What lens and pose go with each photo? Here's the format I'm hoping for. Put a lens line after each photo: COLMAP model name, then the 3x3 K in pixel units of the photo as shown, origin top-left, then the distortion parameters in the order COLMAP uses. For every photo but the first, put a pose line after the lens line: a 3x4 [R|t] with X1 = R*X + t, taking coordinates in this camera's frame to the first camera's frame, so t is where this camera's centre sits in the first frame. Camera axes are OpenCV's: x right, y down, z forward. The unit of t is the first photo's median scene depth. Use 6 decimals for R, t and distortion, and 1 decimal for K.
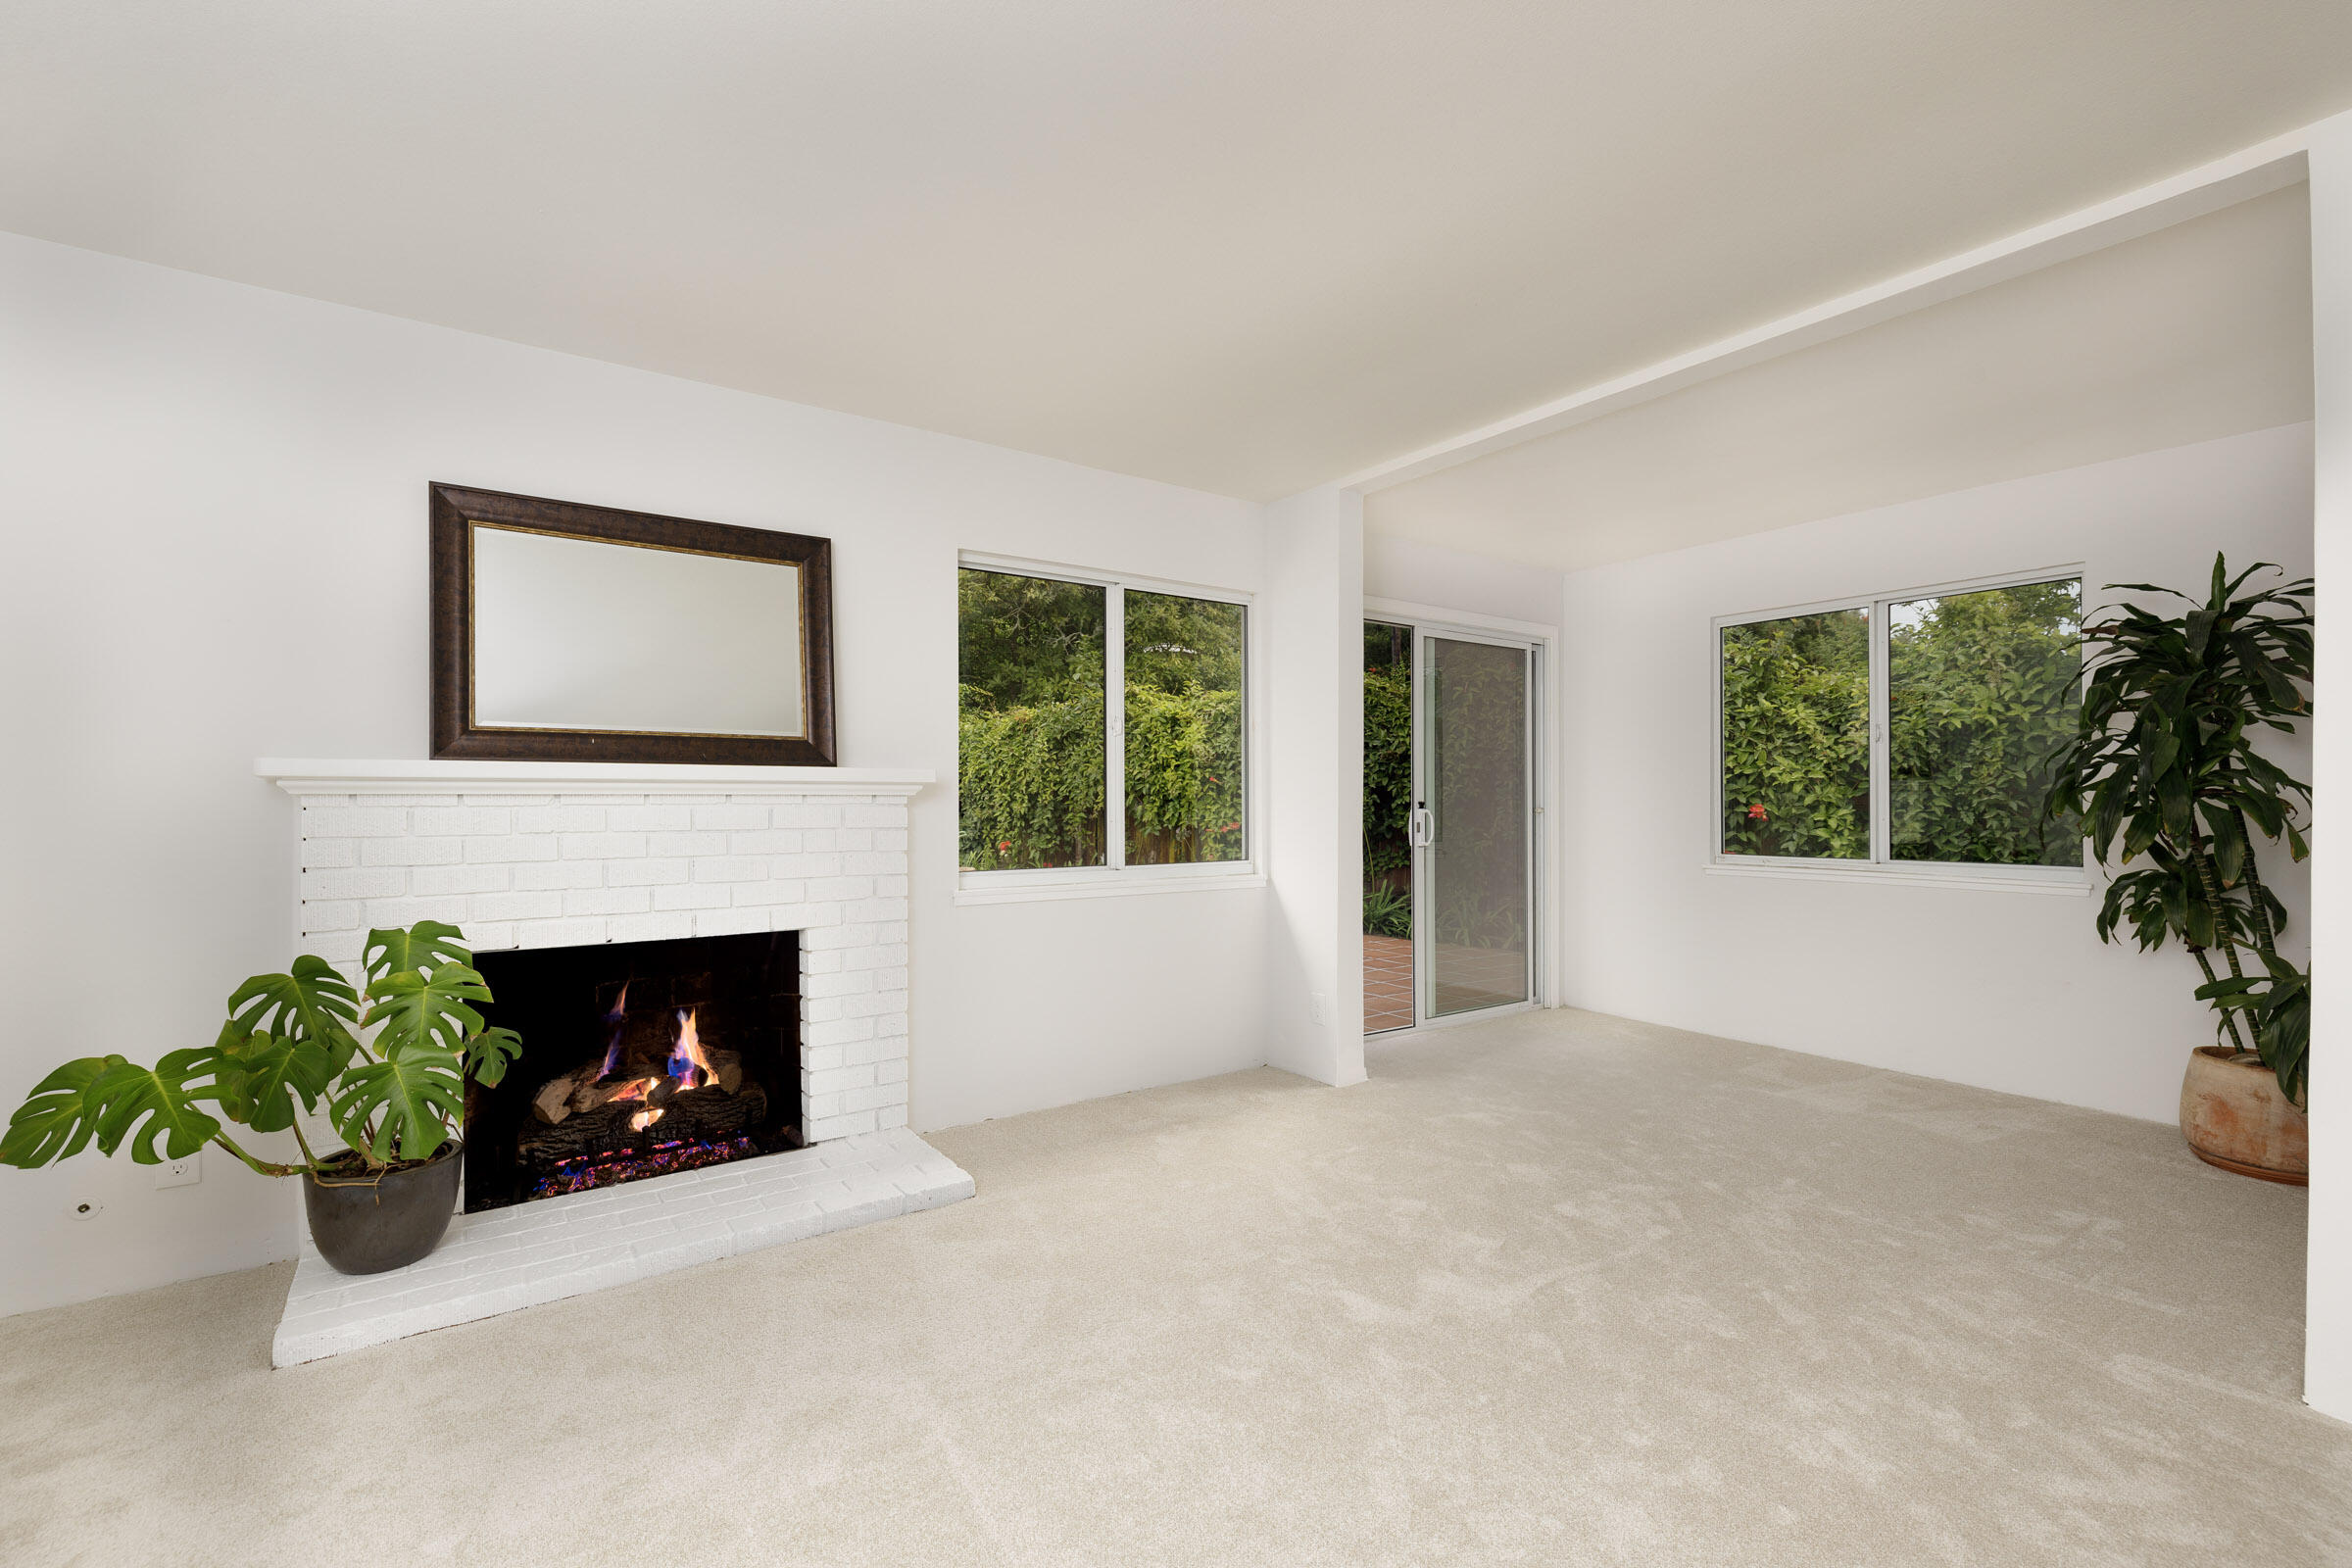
lens RADIAL K [[1029.3, 0, 1174.8], [0, 1029.3, 794.8], [0, 0, 1]] dist [-0.002001, 0.000555]
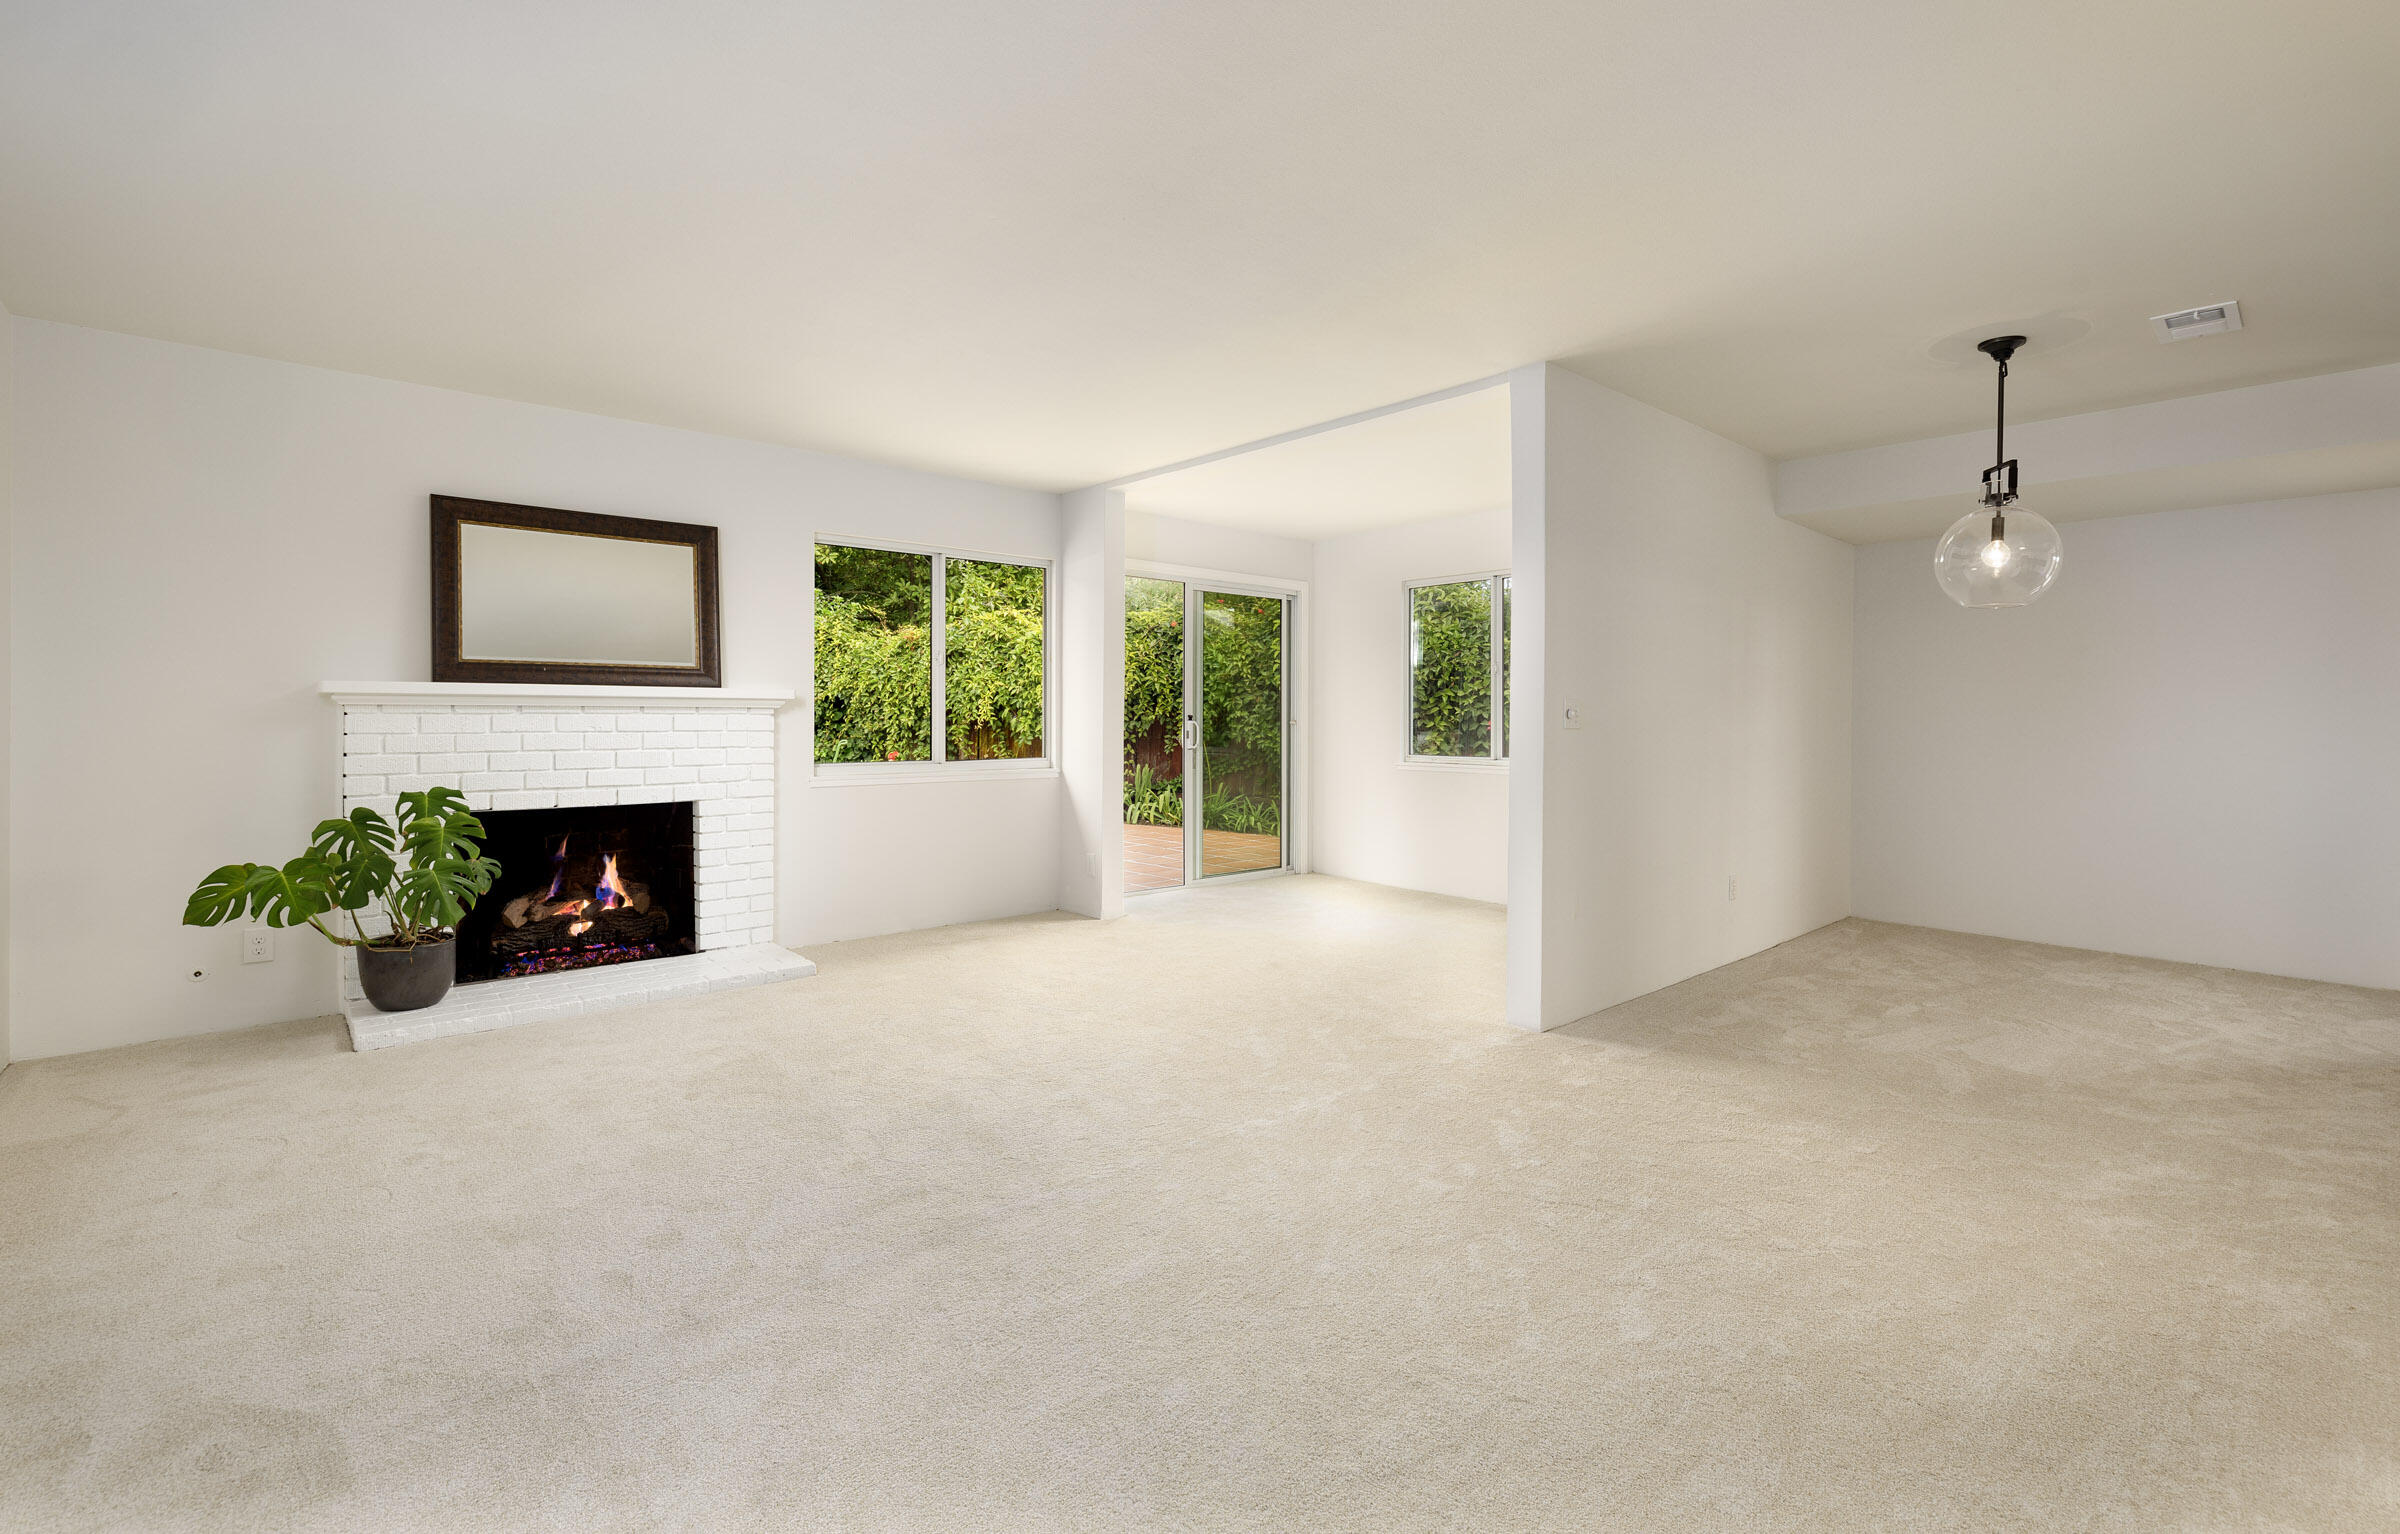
lens RADIAL K [[1045.2, 0, 1237.3], [0, 1045.2, 705.2], [0, 0, 1]] dist [0.001013, -0.000544]
pose [[0.991049, 0.006069, 0.133360, 0.201298], [-0.005498, 0.999974, -0.004651, 0.000222], [-0.133384, 0.003876, 0.991057, -0.571713]]
